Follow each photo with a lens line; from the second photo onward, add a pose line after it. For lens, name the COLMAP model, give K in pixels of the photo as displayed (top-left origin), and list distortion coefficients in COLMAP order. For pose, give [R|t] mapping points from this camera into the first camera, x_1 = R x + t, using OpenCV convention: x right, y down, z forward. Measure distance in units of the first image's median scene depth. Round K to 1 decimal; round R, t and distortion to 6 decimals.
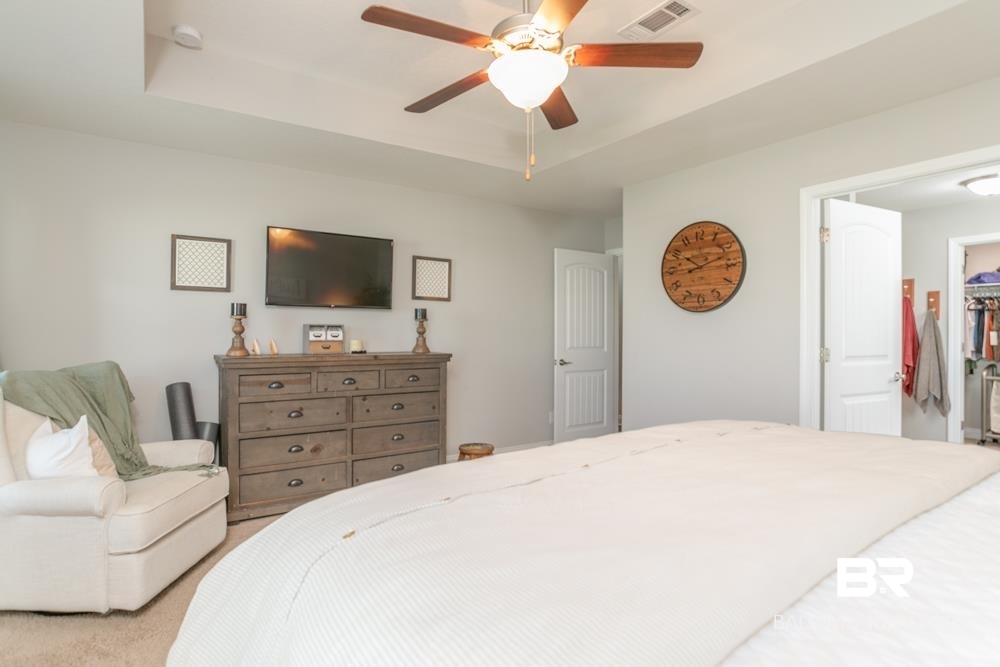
lens RADIAL K [[484.7, 0, 499.0], [0, 484.7, 331.3], [0, 0, 1]] dist [-0.032698, 0.010346]
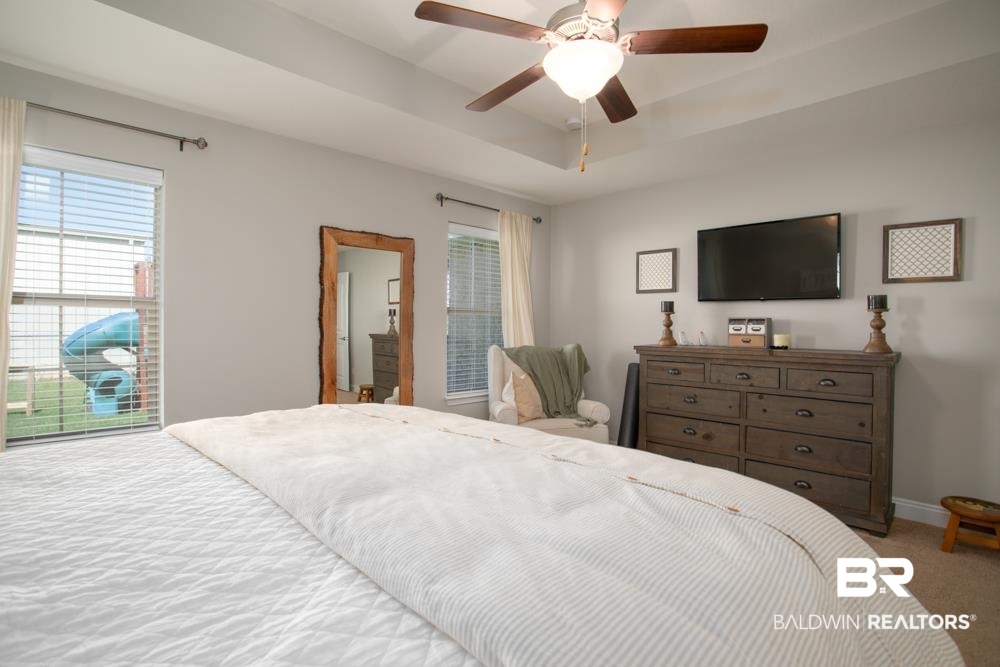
lens RADIAL K [[484.7, 0, 509.0], [0, 484.7, 318.2], [0, 0, 1]] dist [-0.032698, 0.010346]
pose [[0.250086, -0.013683, -0.968127, 1.650770], [-0.003508, 0.999881, -0.015038, 0.010994], [0.968217, 0.007157, 0.250008, 0.976977]]
